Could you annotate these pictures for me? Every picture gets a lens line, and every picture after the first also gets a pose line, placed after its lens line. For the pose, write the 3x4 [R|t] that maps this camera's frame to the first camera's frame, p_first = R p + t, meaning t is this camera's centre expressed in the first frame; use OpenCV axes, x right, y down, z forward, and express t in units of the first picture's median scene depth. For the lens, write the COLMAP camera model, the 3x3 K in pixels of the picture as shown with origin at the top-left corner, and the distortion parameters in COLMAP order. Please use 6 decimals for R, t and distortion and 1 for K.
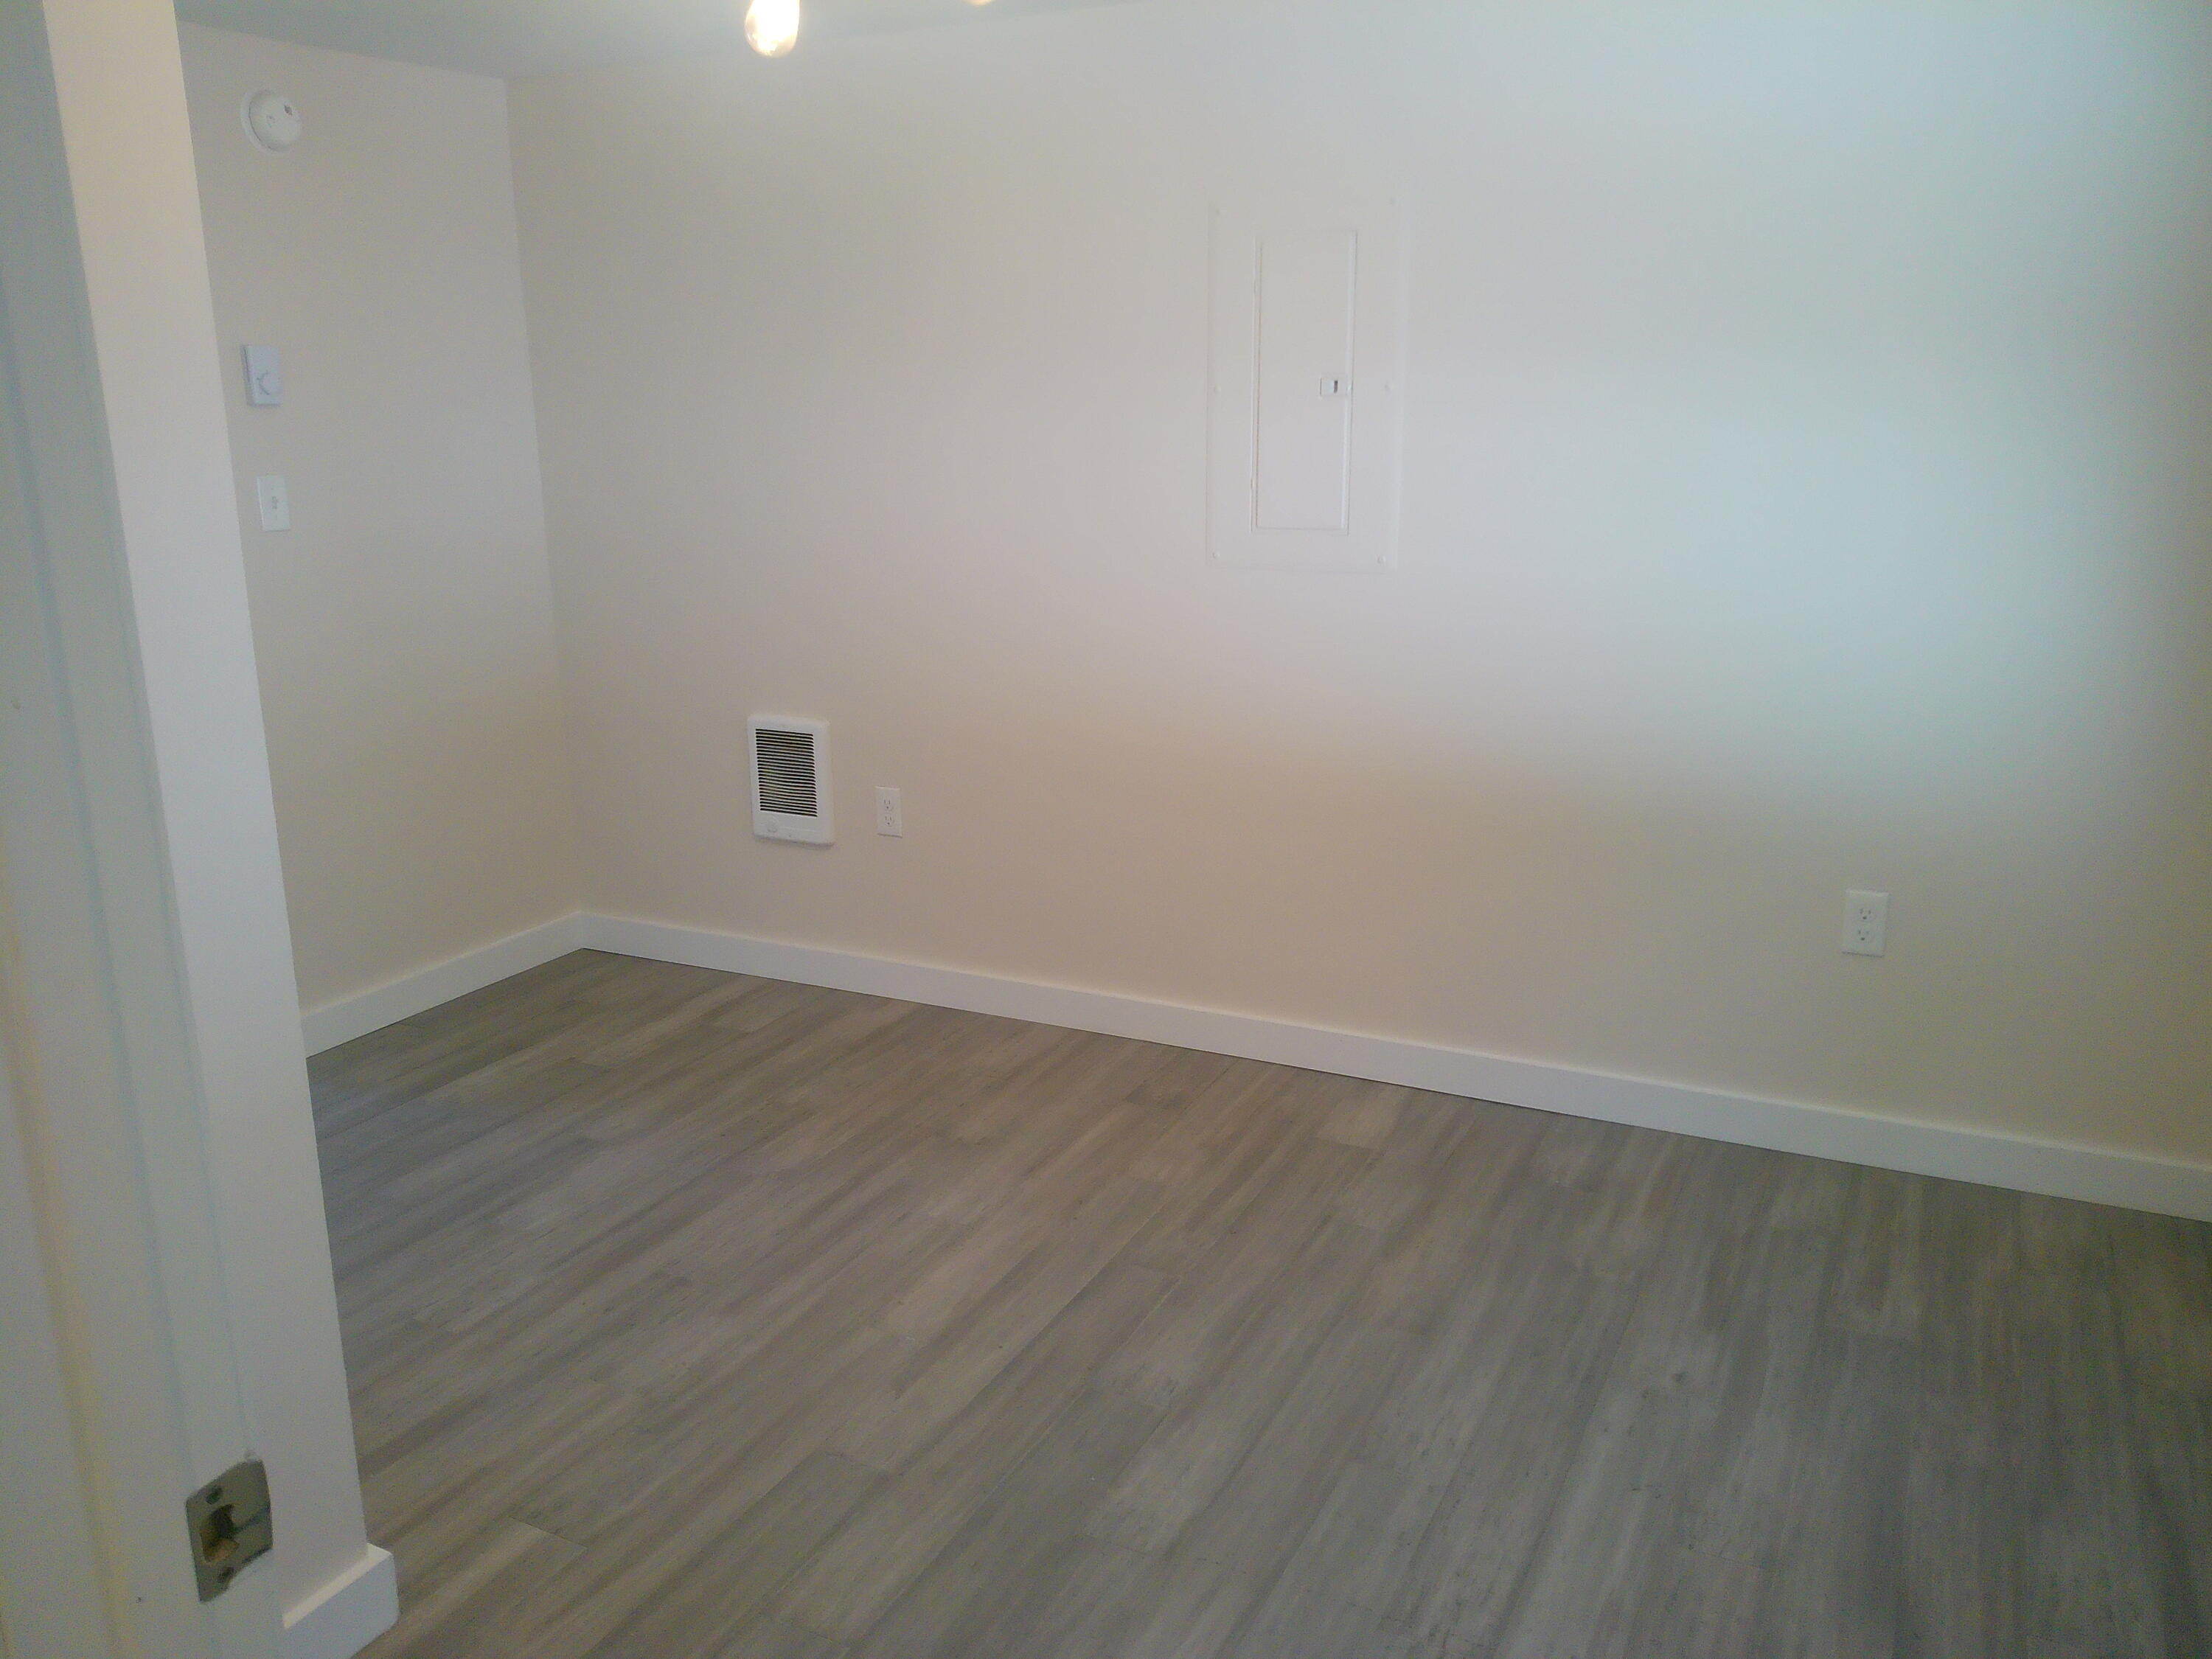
lens RADIAL K [[1709.8, 0, 1106.0], [0, 1709.8, 829.5], [0, 0, 1]] dist [0.071329, -0.146485]
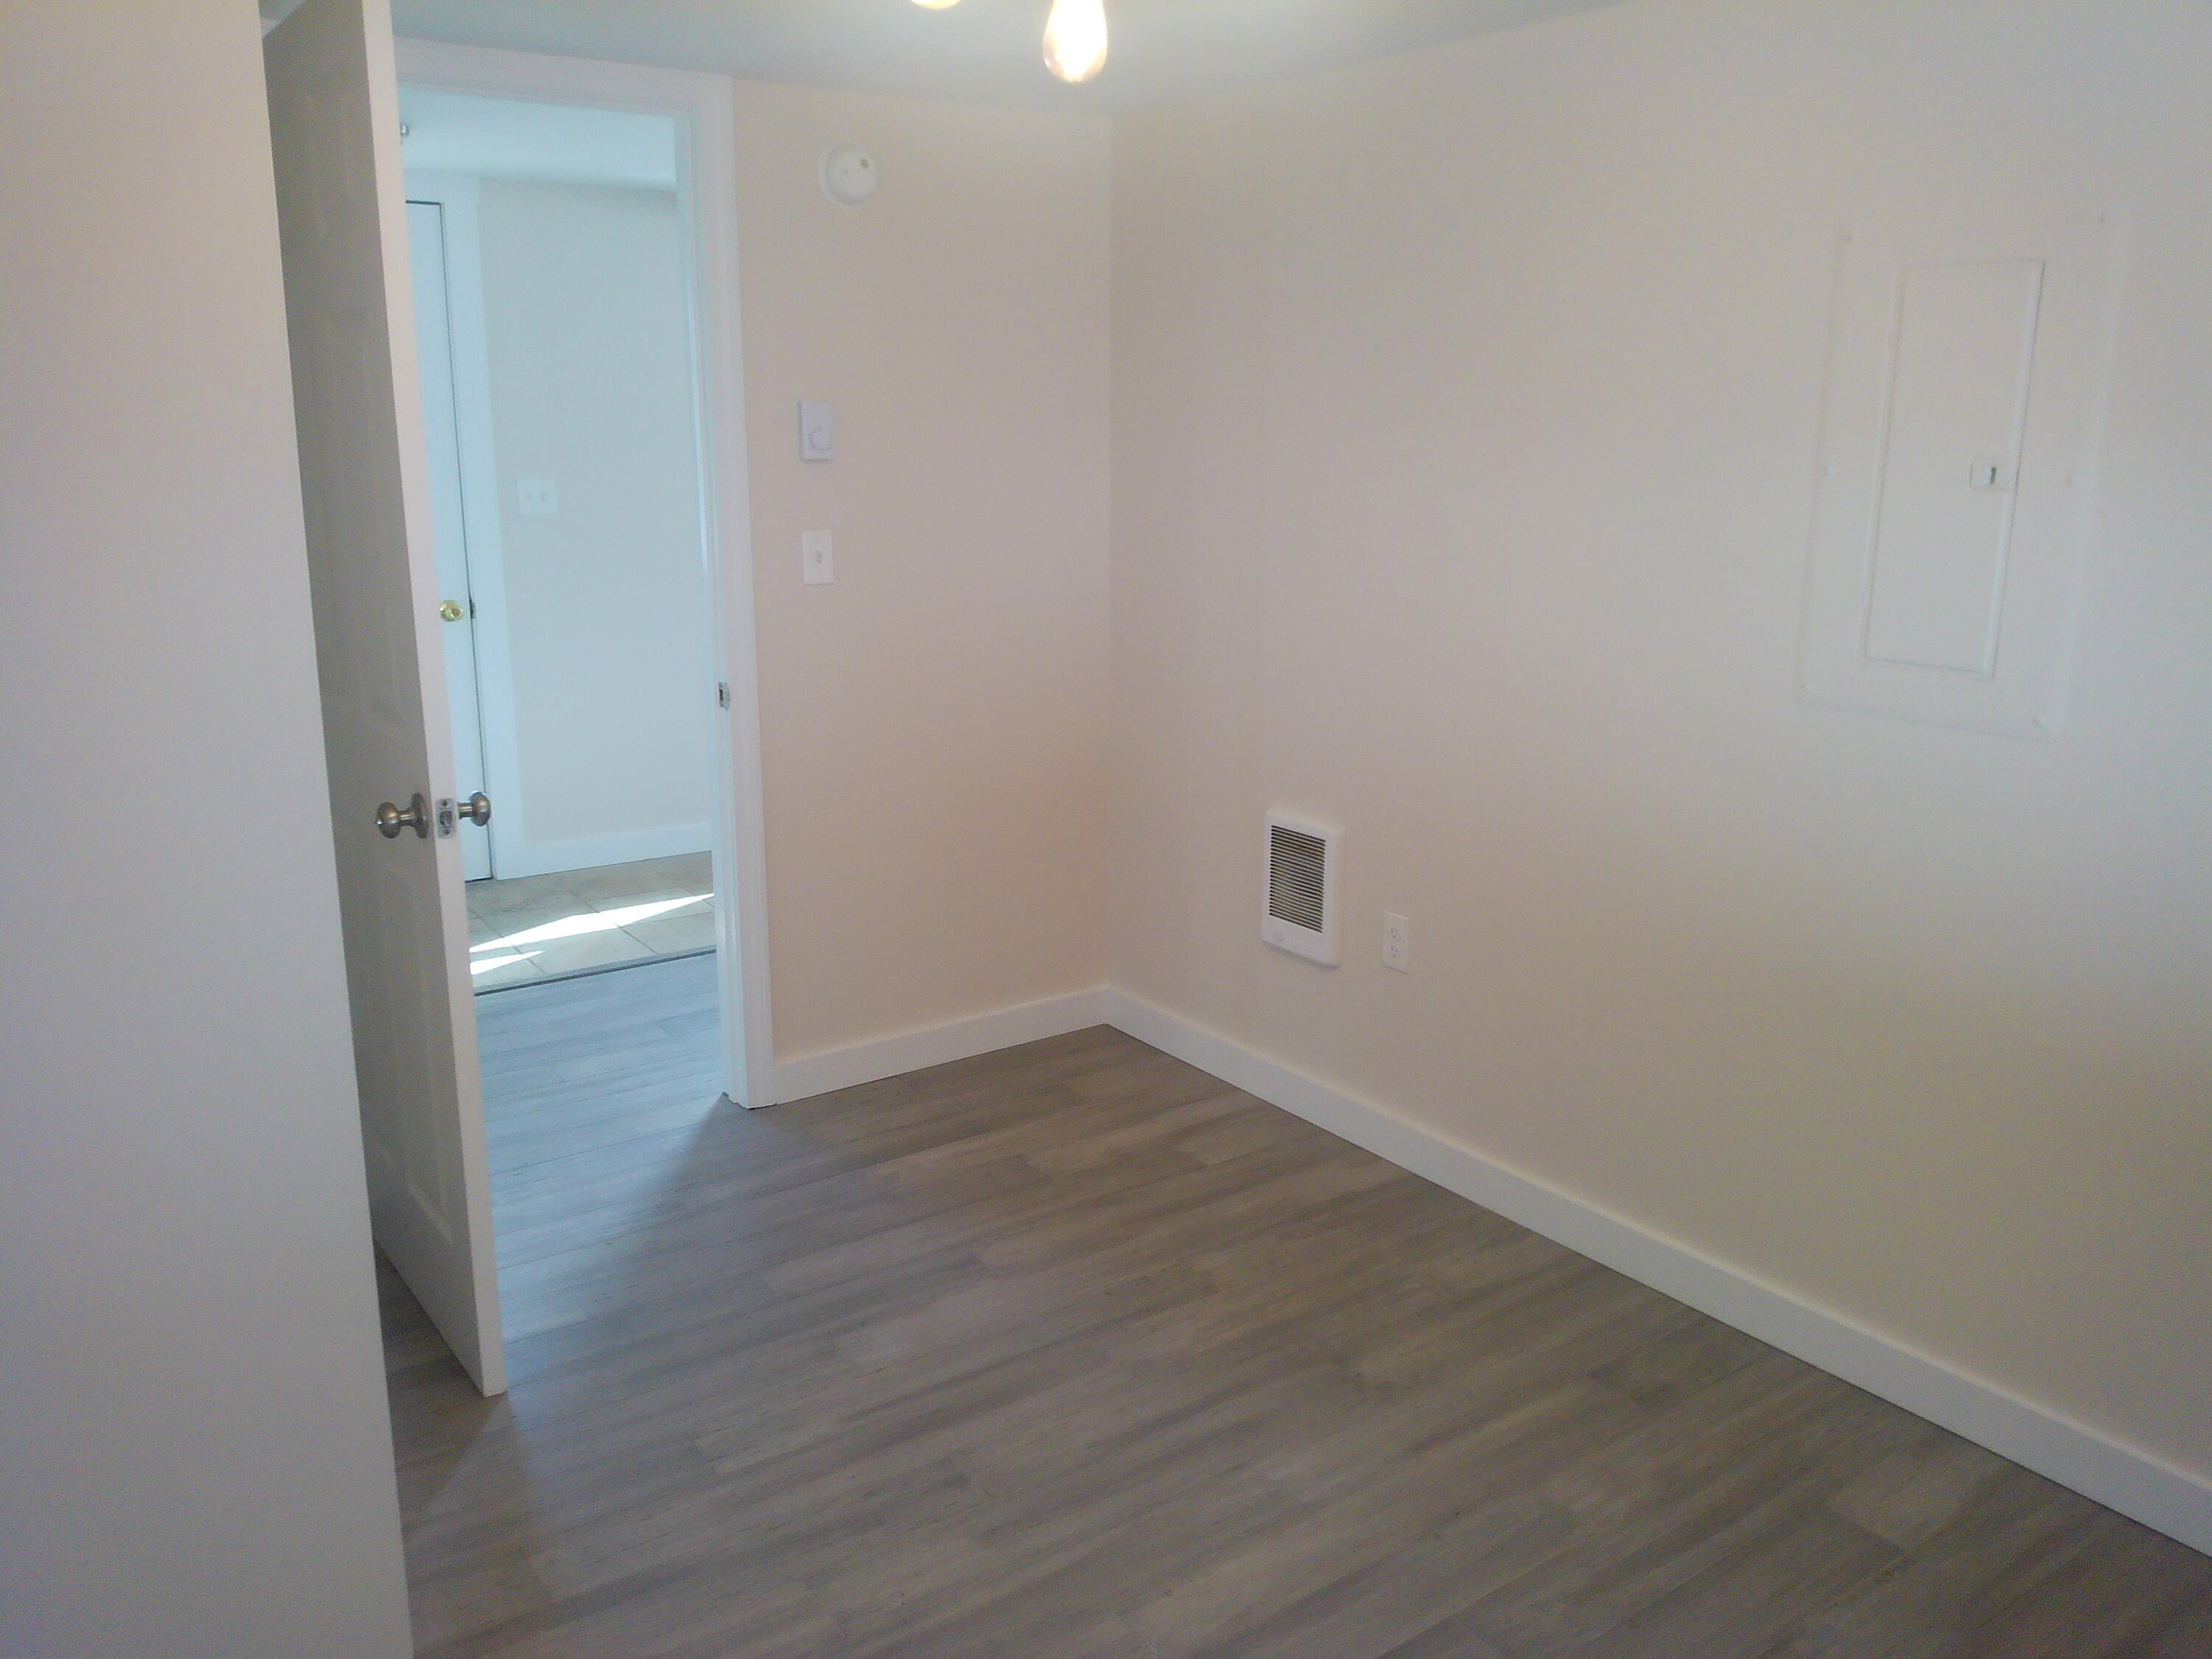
lens RADIAL K [[1717.9, 0, 1101.3], [0, 1717.9, 800.6], [0, 0, 1]] dist [0.147510, -0.320734]
pose [[0.880782, 0.117803, -0.458635, 0.151796], [-0.127288, 0.991812, 0.010304, -0.081857], [0.456093, 0.049303, 0.888565, 0.188371]]
